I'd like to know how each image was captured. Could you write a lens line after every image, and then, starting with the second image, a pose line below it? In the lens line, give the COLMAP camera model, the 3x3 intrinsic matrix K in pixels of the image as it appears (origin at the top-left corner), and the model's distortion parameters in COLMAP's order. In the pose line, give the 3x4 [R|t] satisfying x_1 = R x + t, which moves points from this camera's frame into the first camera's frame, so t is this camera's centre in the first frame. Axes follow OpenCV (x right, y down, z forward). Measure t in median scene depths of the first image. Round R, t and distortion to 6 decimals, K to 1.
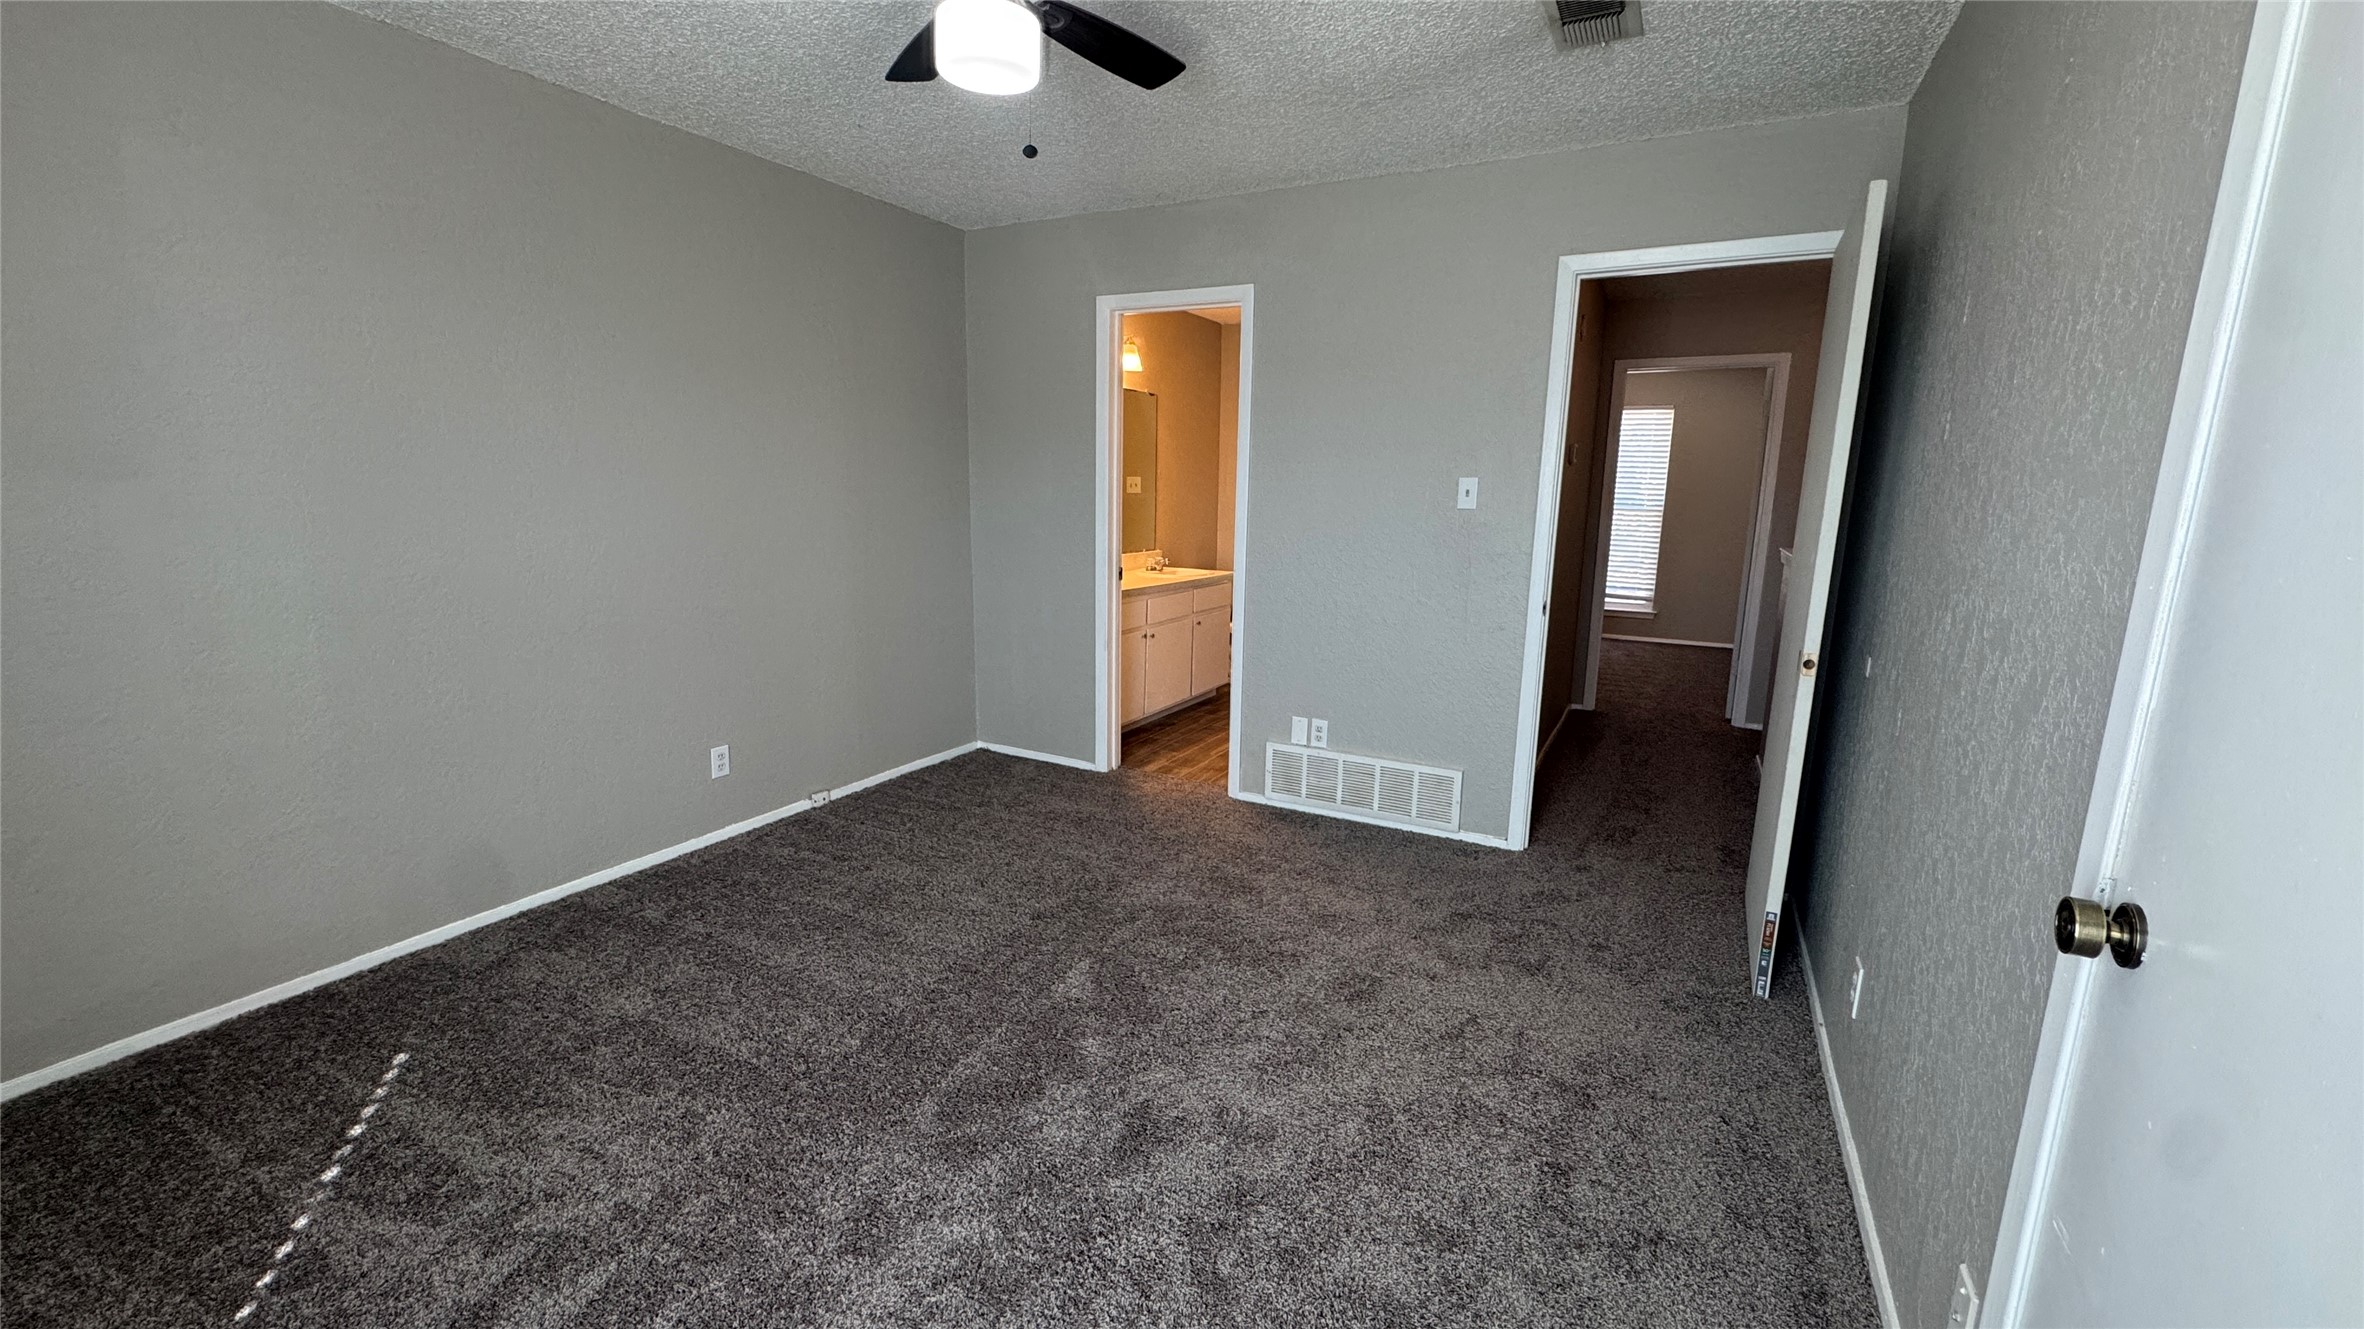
lens RADIAL K [[941.7, 0, 1180.6], [0, 941.7, 664.7], [0, 0, 1]] dist [-0.000188, 0.000448]
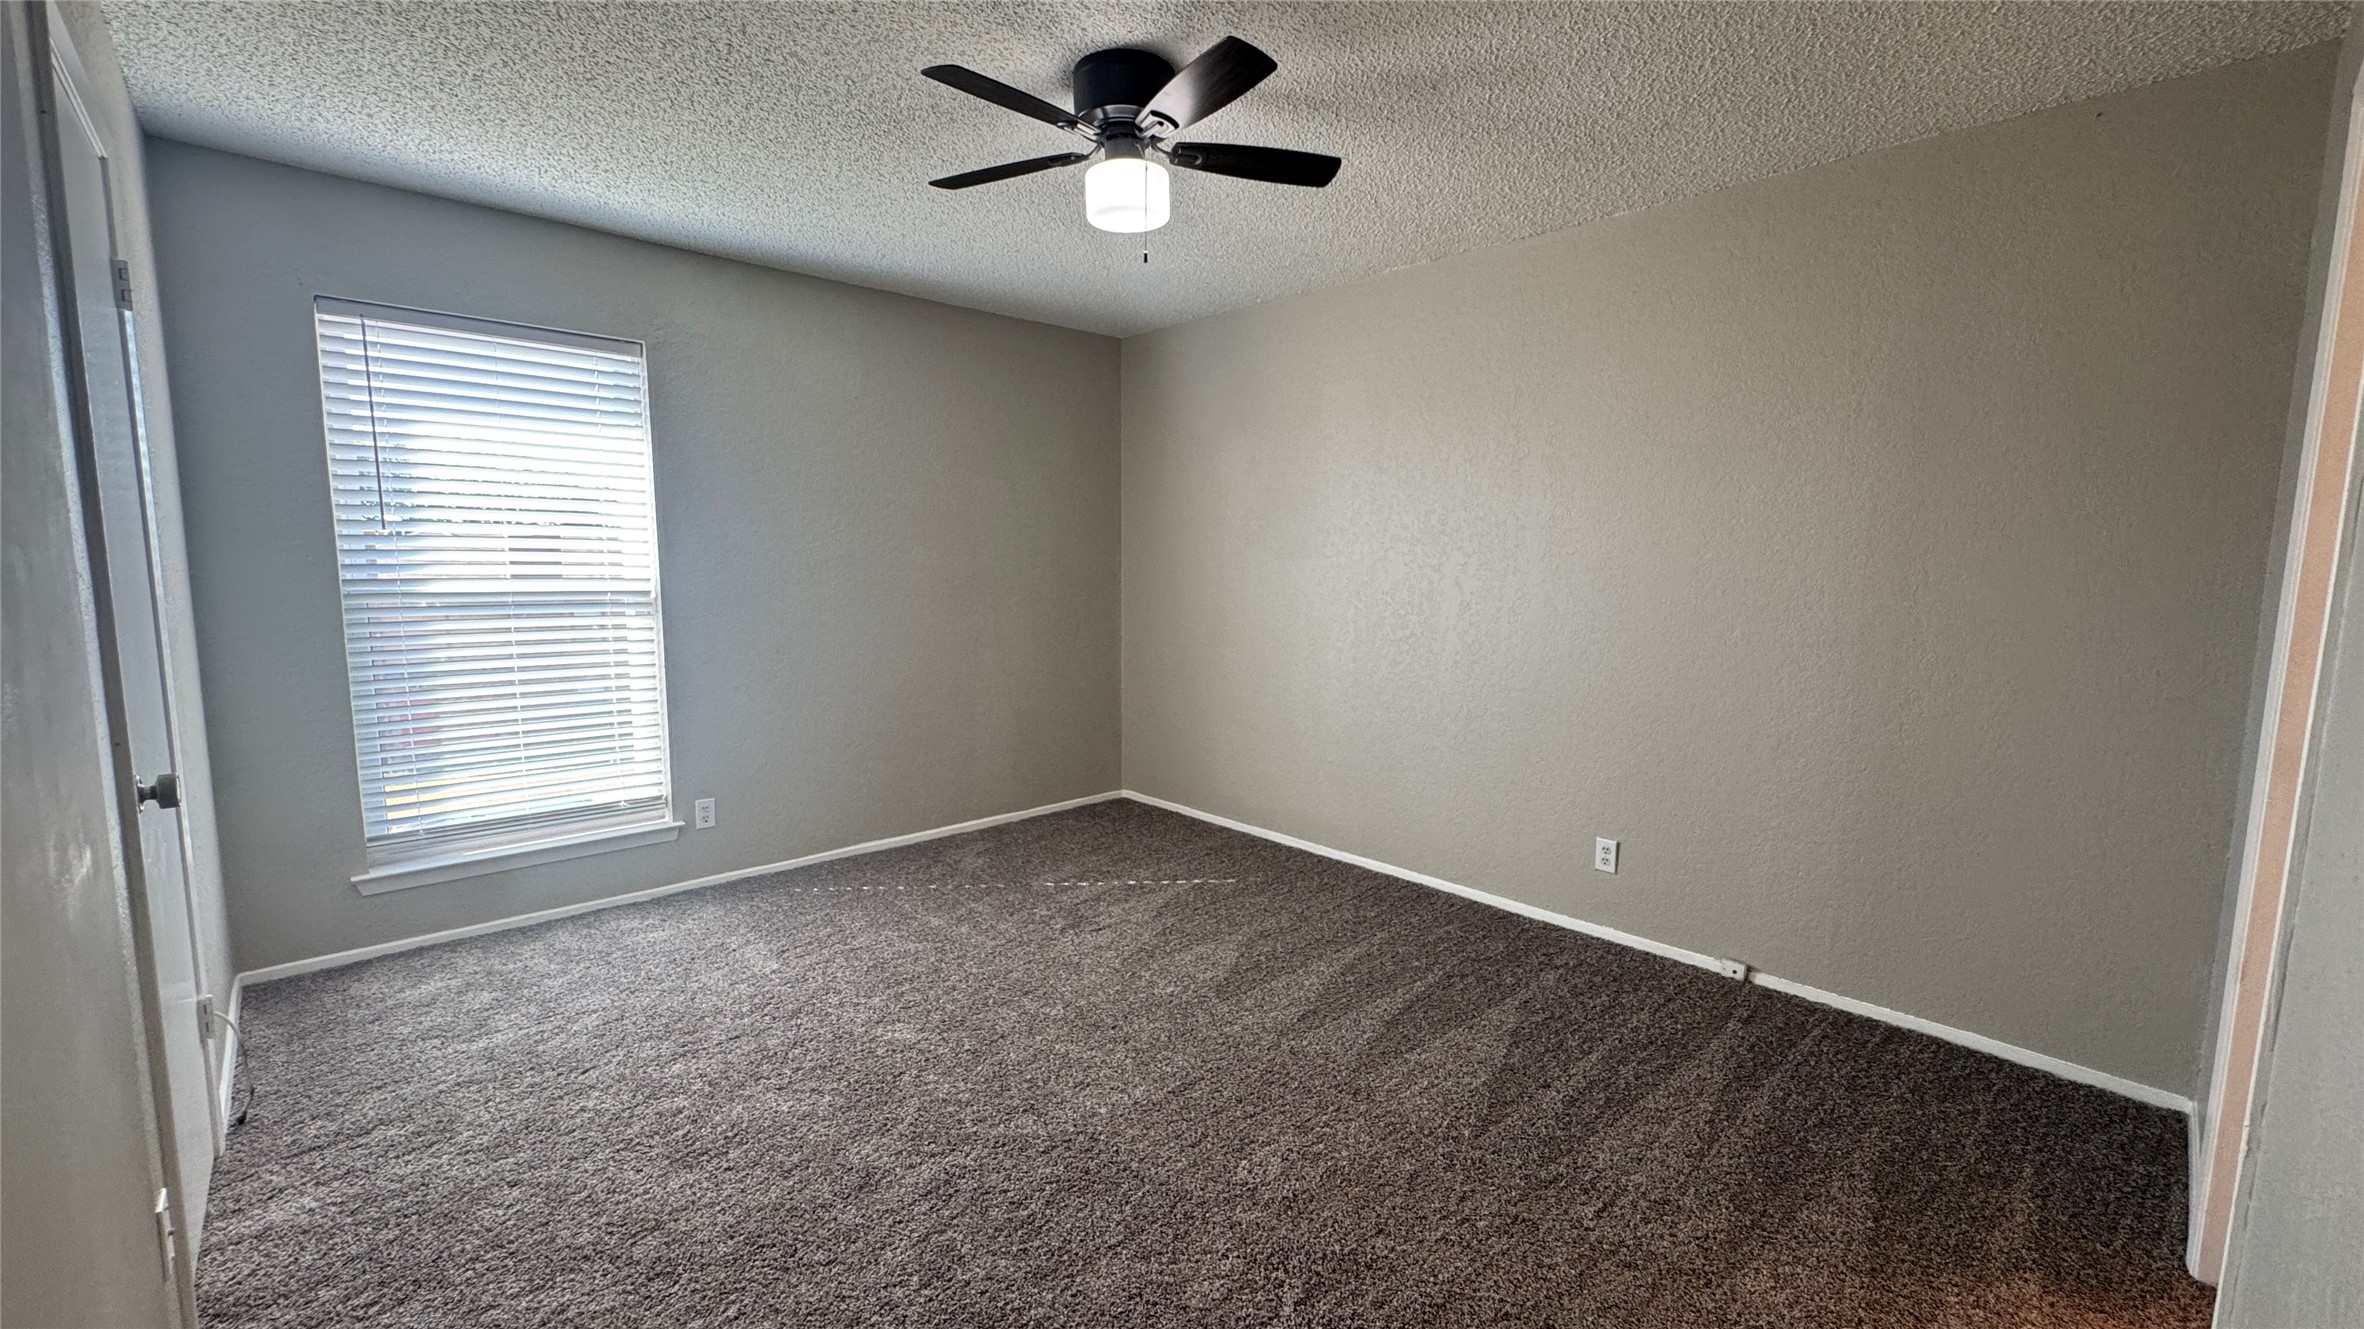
lens RADIAL K [[943.8, 0, 1178.4], [0, 943.8, 665.7], [0, 0, 1]] dist [-0.000892, 0.000062]
pose [[-0.322865, 0.086685, -0.942467, 0.478691], [-0.195682, 0.968167, 0.156084, -0.132113], [0.925995, 0.234818, -0.295624, 0.760580]]
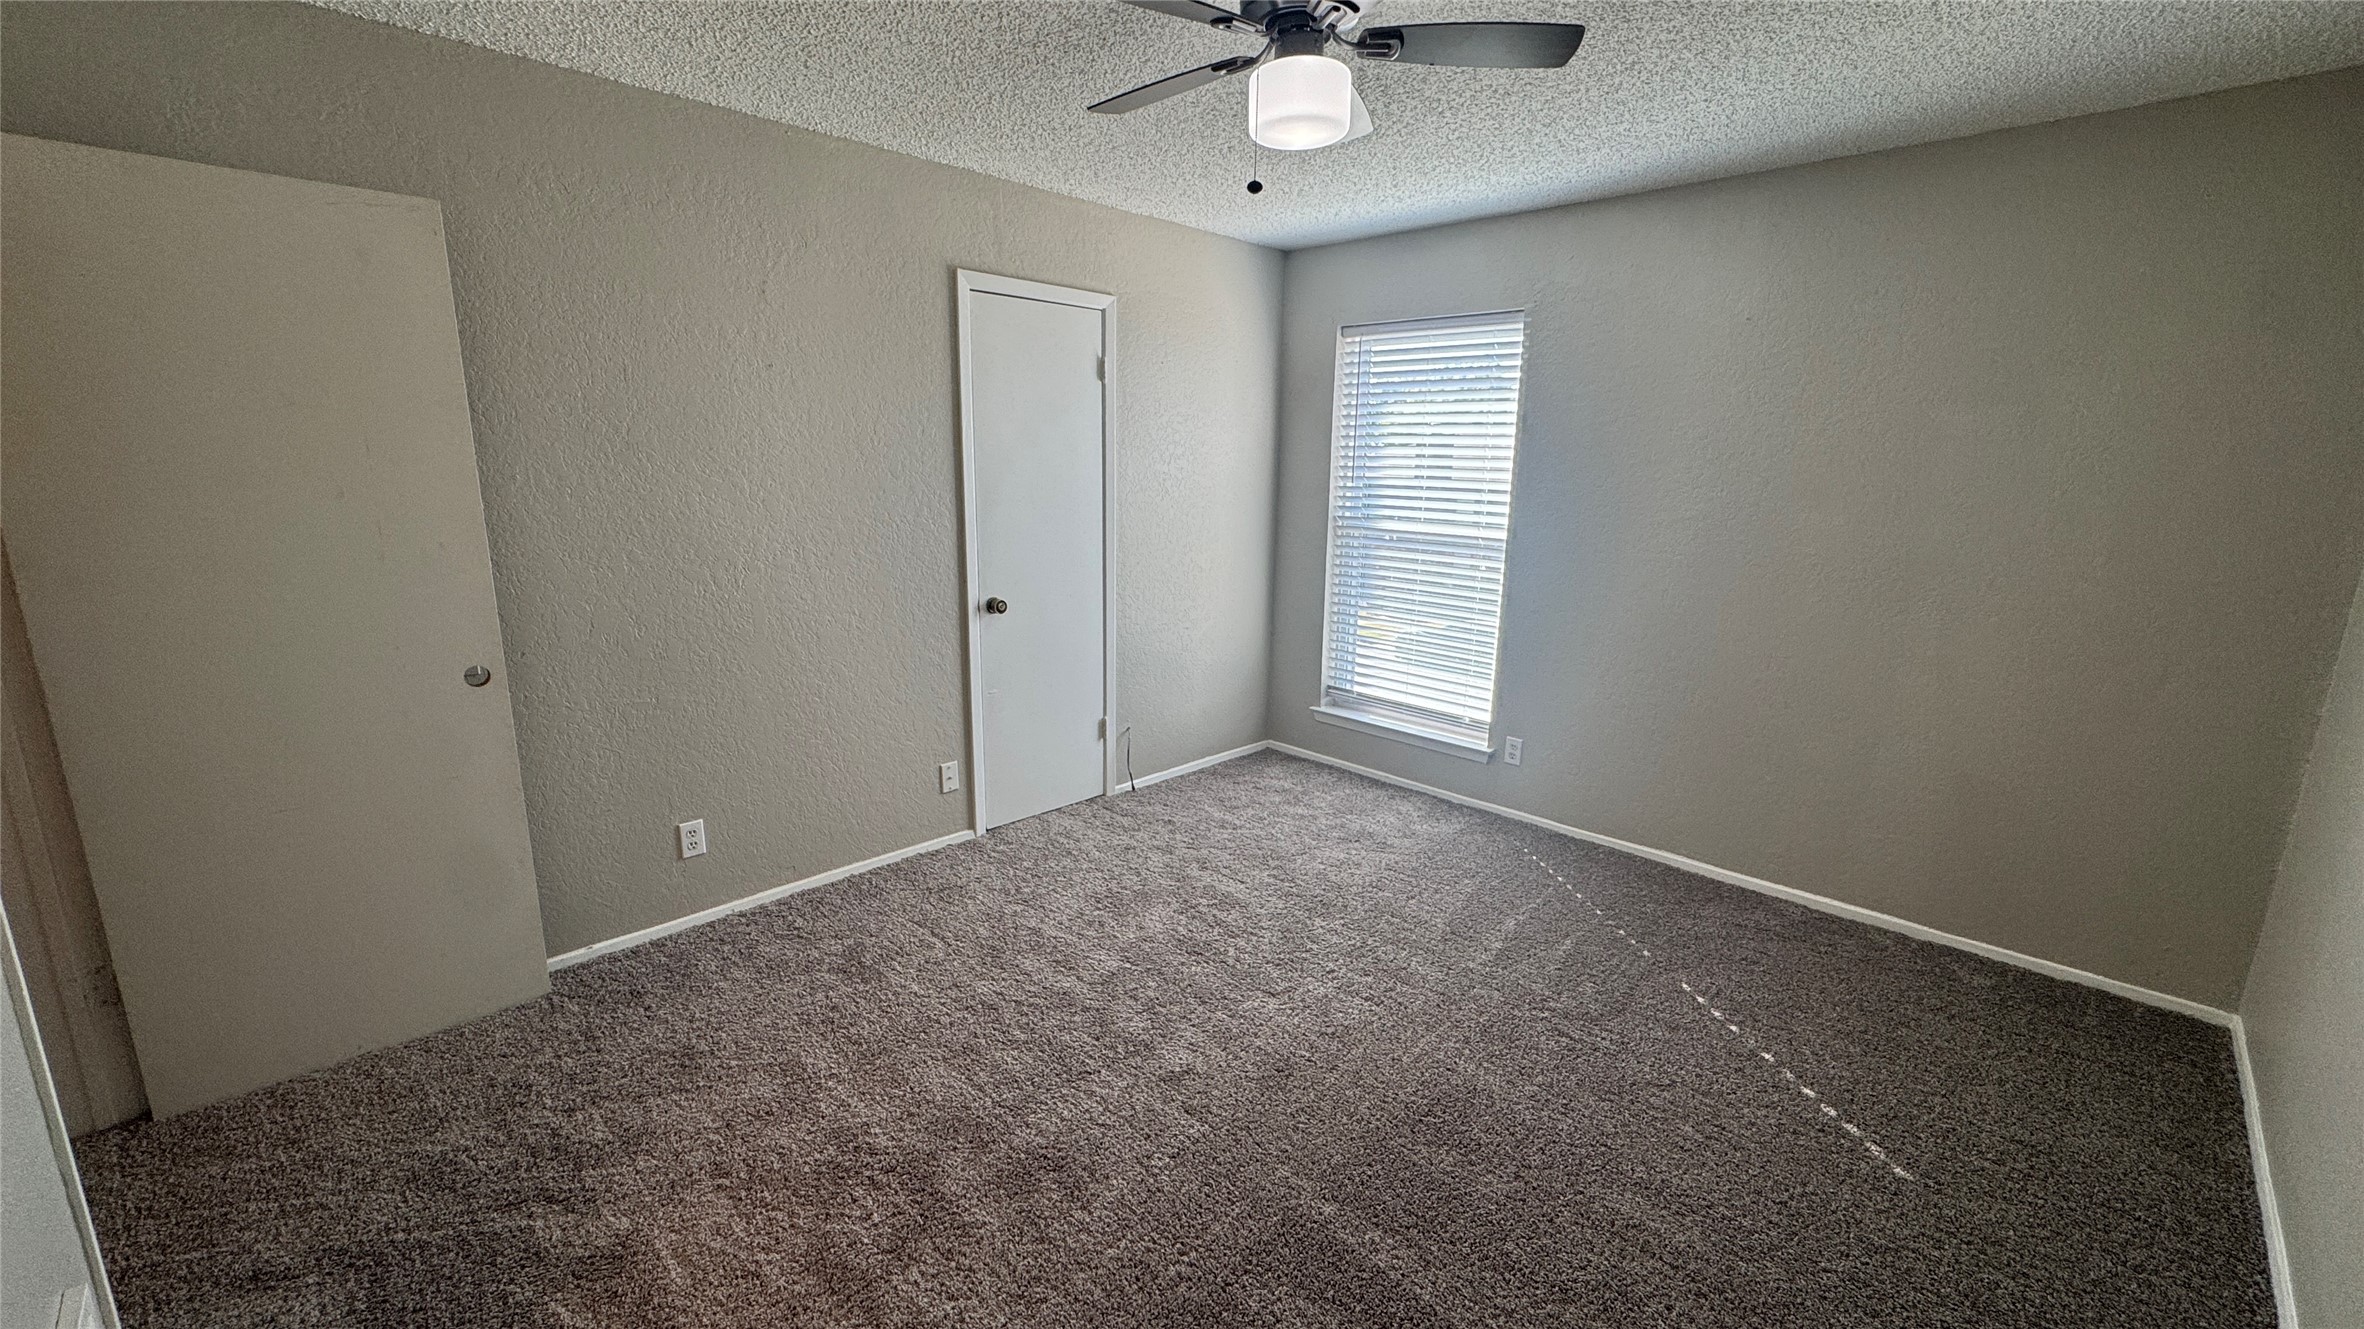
lens RADIAL K [[941.7, 0, 1180.6], [0, 941.7, 664.7], [0, 0, 1]] dist [-0.000188, 0.000448]
pose [[-0.955723, -0.095710, 0.278268, -0.203576], [0.023279, 0.918075, 0.395723, -0.247027], [-0.293345, 0.384679, -0.875197, 1.044075]]
